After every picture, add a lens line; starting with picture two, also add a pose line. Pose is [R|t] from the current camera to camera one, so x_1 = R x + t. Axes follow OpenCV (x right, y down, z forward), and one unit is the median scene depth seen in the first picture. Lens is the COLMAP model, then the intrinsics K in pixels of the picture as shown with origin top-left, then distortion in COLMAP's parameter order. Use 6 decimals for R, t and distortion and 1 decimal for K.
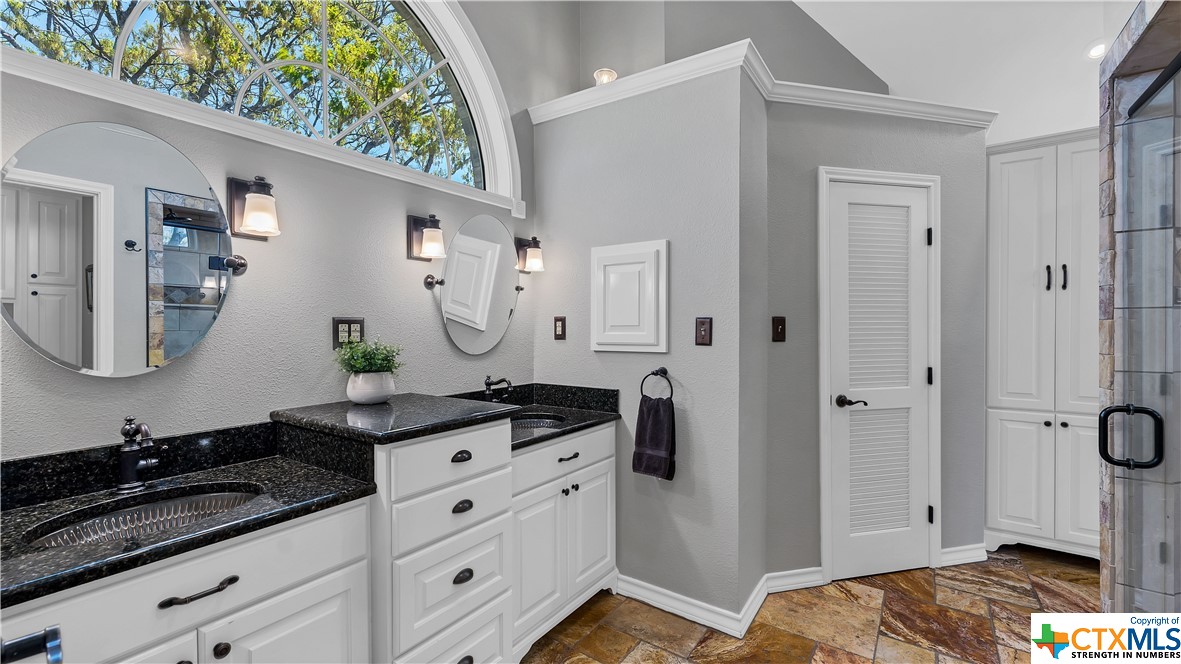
lens RADIAL K [[483.1, 0, 595.5], [0, 483.1, 329.2], [0, 0, 1]] dist [-0.000364, -0.000063]
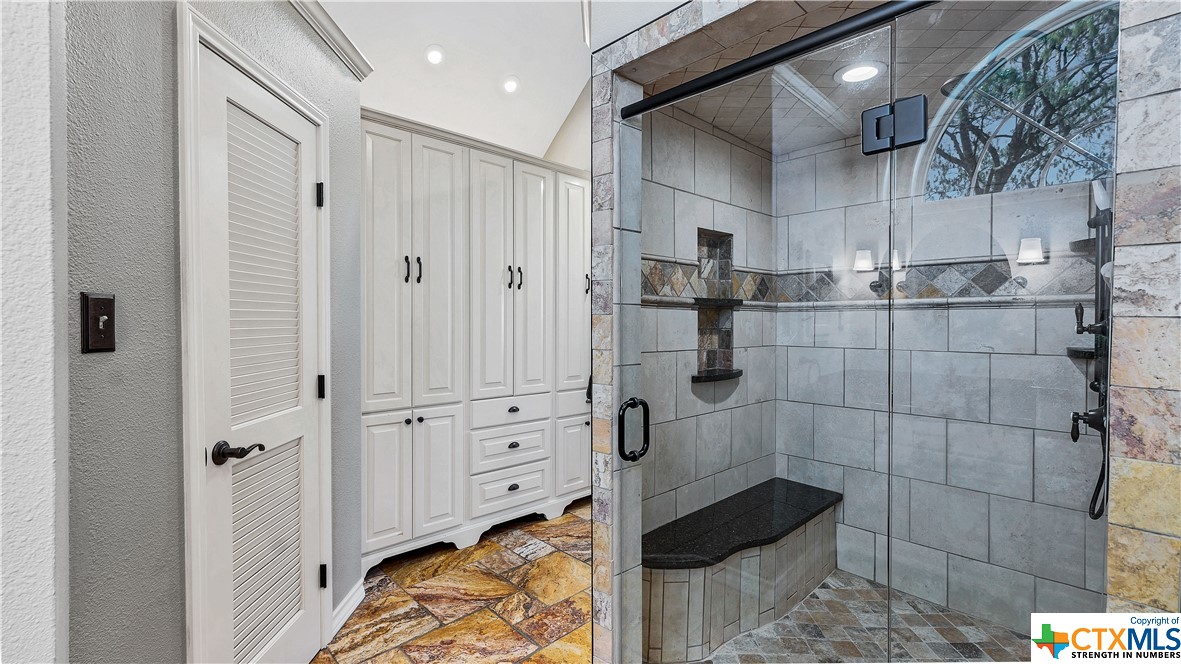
lens RADIAL K [[510.4, 0, 591.9], [0, 510.4, 328.6], [0, 0, 1]] dist [0.009060, -0.000052]
pose [[0.191655, -0.011839, 0.981391, 0.013709], [-0.002934, 0.999916, 0.012636, -0.002521], [-0.981458, -0.005301, 0.191604, 0.454887]]
